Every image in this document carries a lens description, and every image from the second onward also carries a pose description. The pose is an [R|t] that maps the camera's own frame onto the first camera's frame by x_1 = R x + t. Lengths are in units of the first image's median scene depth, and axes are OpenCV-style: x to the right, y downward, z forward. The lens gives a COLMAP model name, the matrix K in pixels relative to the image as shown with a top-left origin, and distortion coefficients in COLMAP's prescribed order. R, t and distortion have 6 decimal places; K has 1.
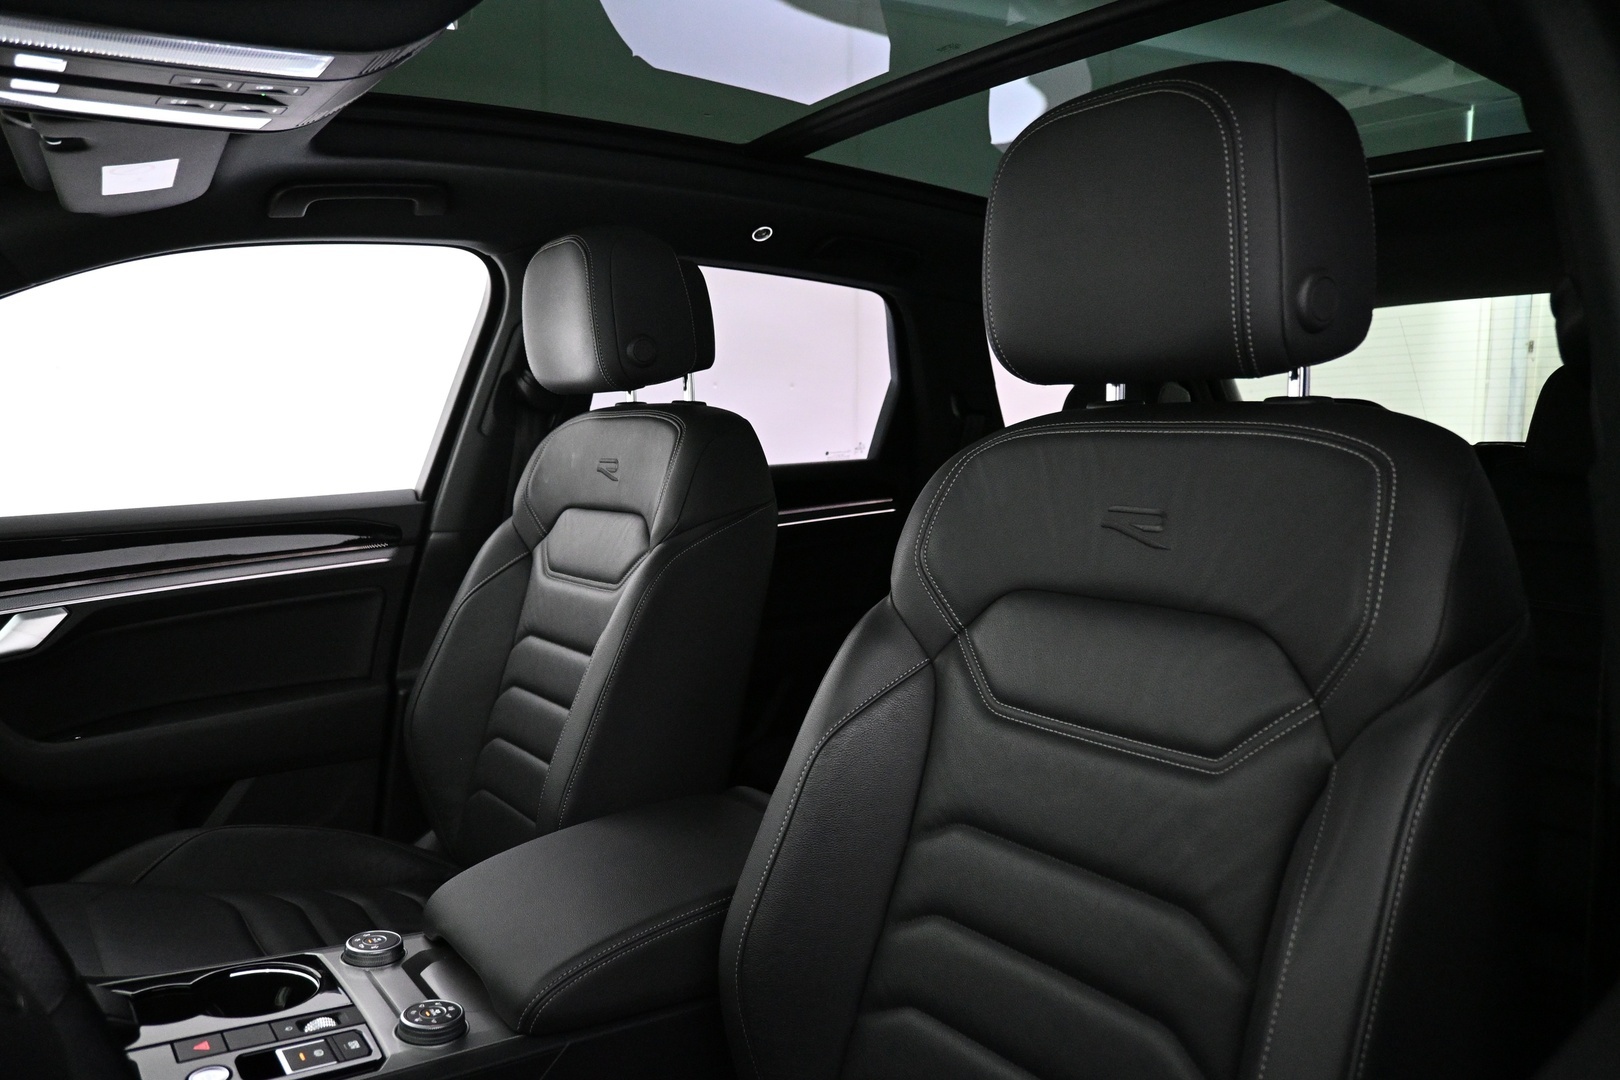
lens RADIAL K [[1094.5, 0, 810.0], [0, 1094.5, 540.0], [0, 0, 1]] dist [-0.004452, 0.001990]
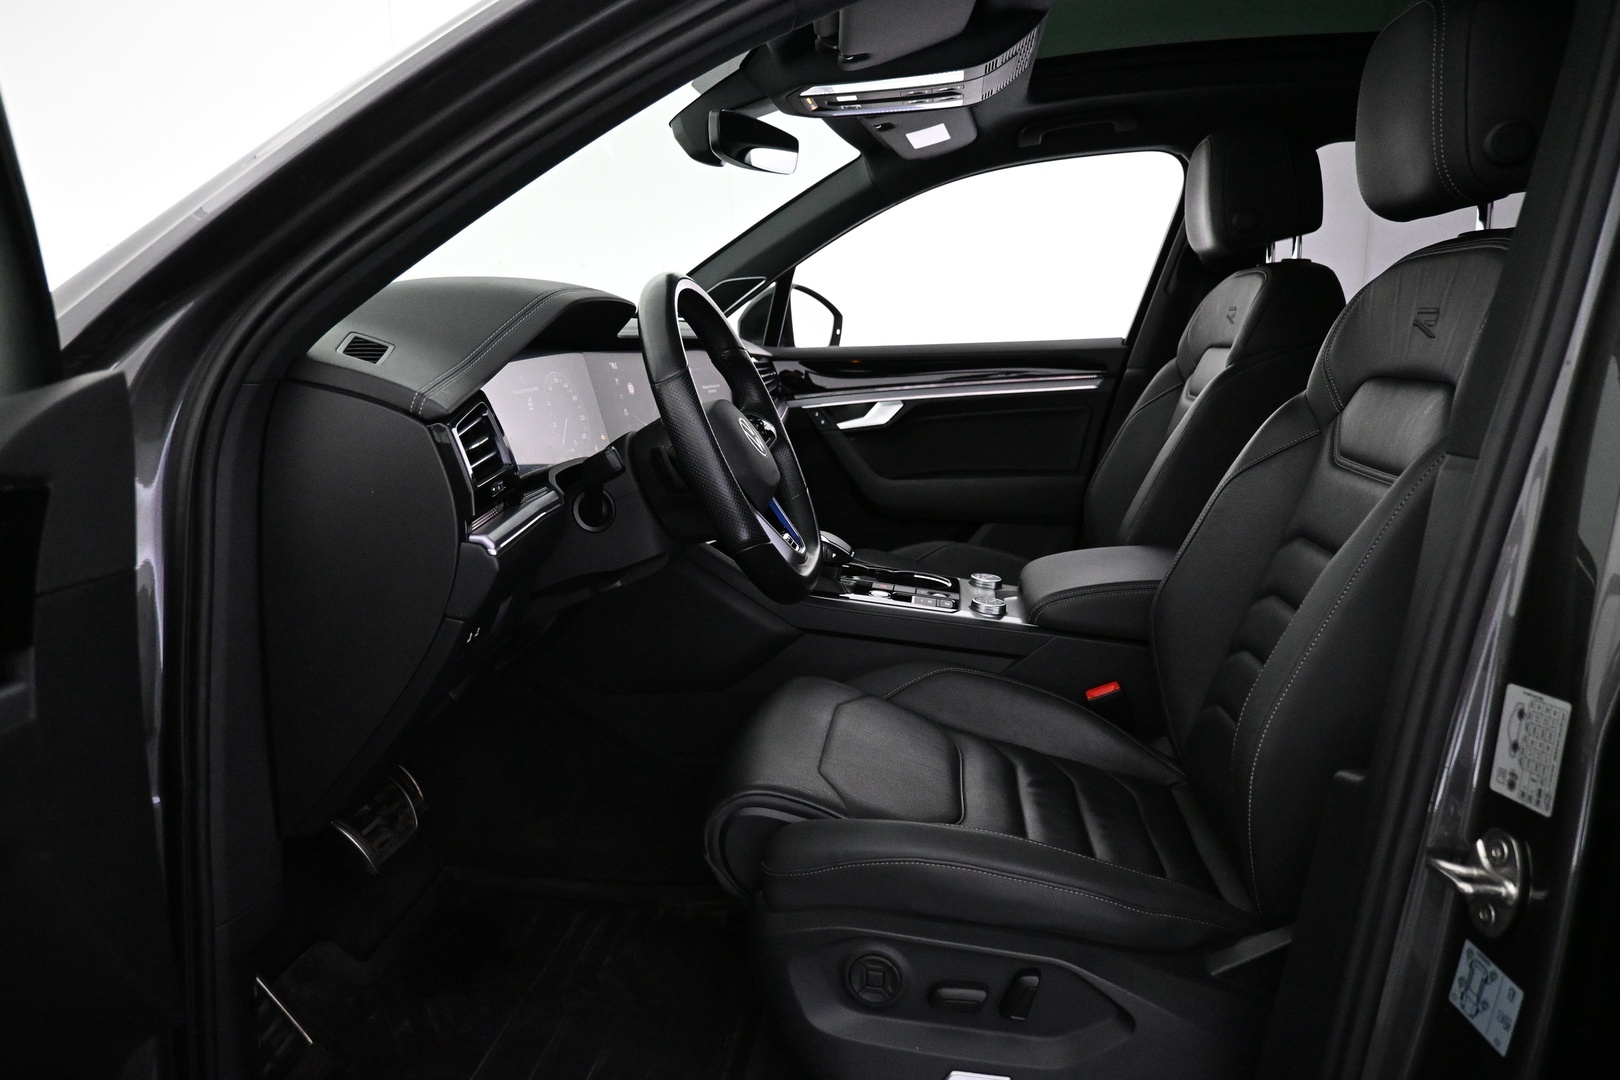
lens RADIAL K [[1094.5, 0, 810.0], [0, 1094.5, 540.0], [0, 0, 1]] dist [-0.004452, 0.001990]
pose [[0.703526, 0.135510, -0.697631, 0.414296], [-0.072555, 0.990219, 0.119175, 0.083001], [0.706957, -0.033226, 0.706476, -0.288908]]
